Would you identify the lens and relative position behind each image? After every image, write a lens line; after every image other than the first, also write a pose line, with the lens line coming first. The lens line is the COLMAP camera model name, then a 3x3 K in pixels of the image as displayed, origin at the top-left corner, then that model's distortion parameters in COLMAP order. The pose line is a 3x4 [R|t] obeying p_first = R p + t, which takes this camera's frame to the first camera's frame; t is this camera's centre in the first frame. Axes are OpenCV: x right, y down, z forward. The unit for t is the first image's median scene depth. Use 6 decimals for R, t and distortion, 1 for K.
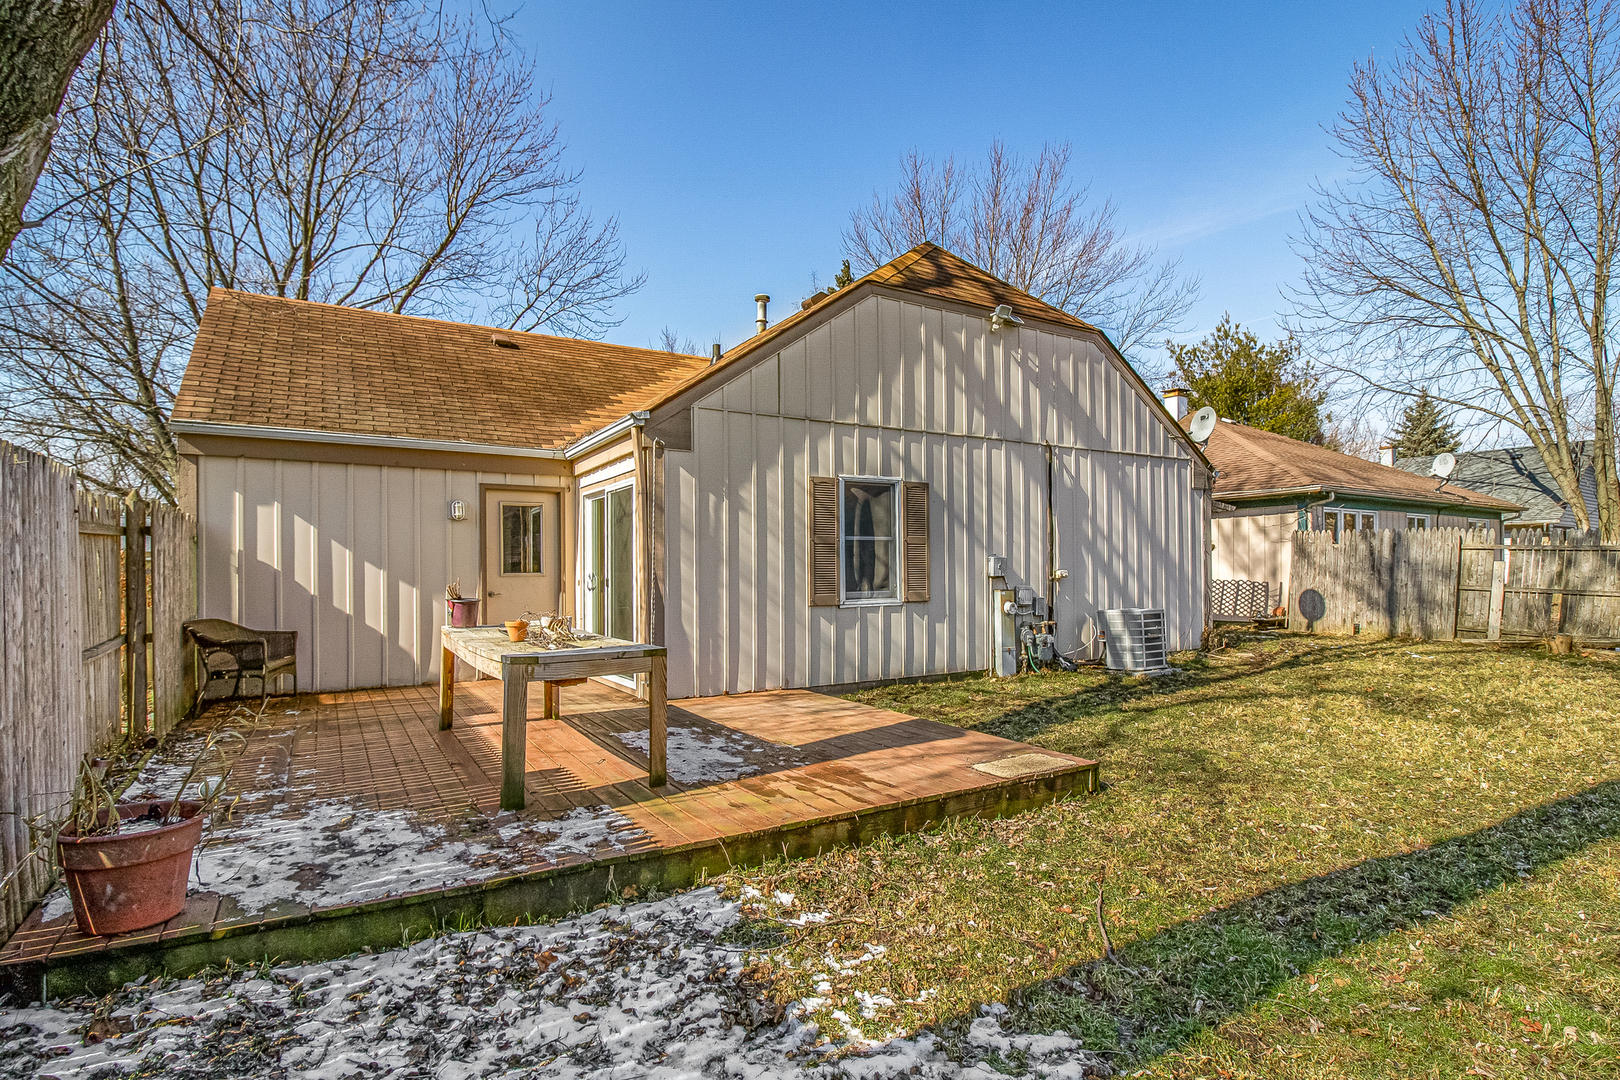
lens RADIAL K [[753.5, 0, 799.6], [0, 753.5, 545.0], [0, 0, 1]] dist [-0.000831, -0.001418]
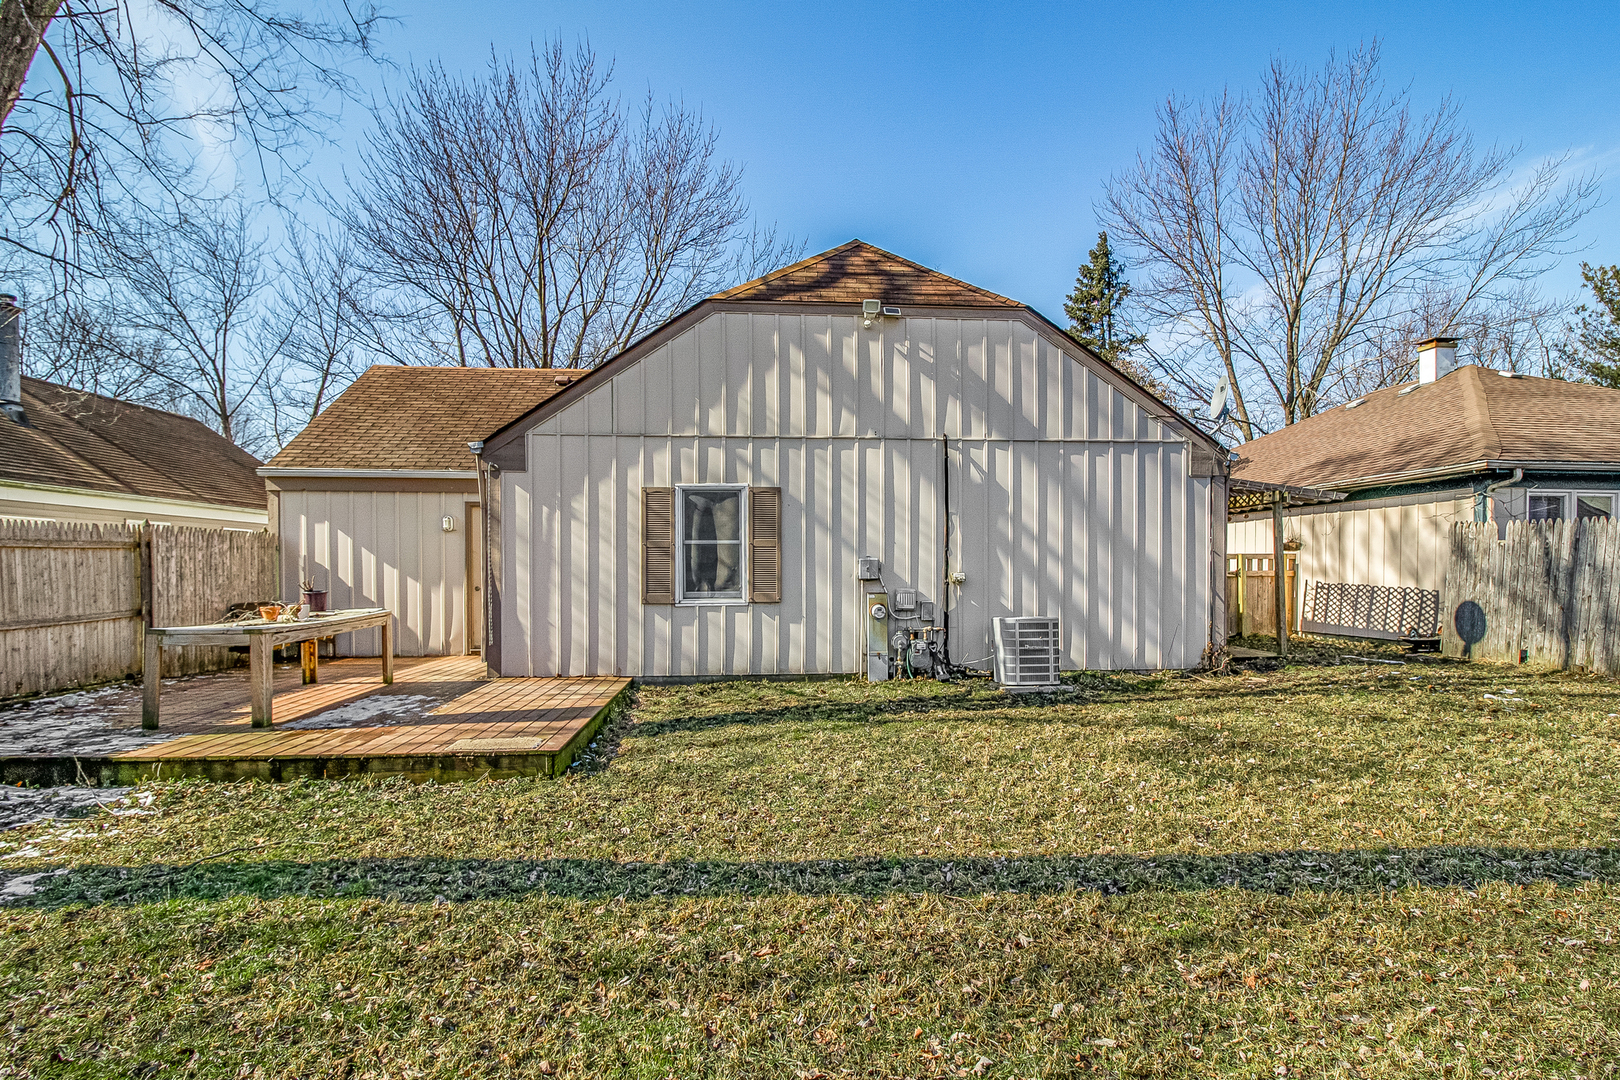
lens RADIAL K [[753.5, 0, 816.0], [0, 753.5, 555.6], [0, 0, 1]] dist [-0.000831, -0.001418]
pose [[0.907869, -0.002126, -0.419248, 0.628449], [0.008533, 0.999874, 0.013407, -0.002414], [0.419166, -0.015750, 0.907773, 0.086748]]
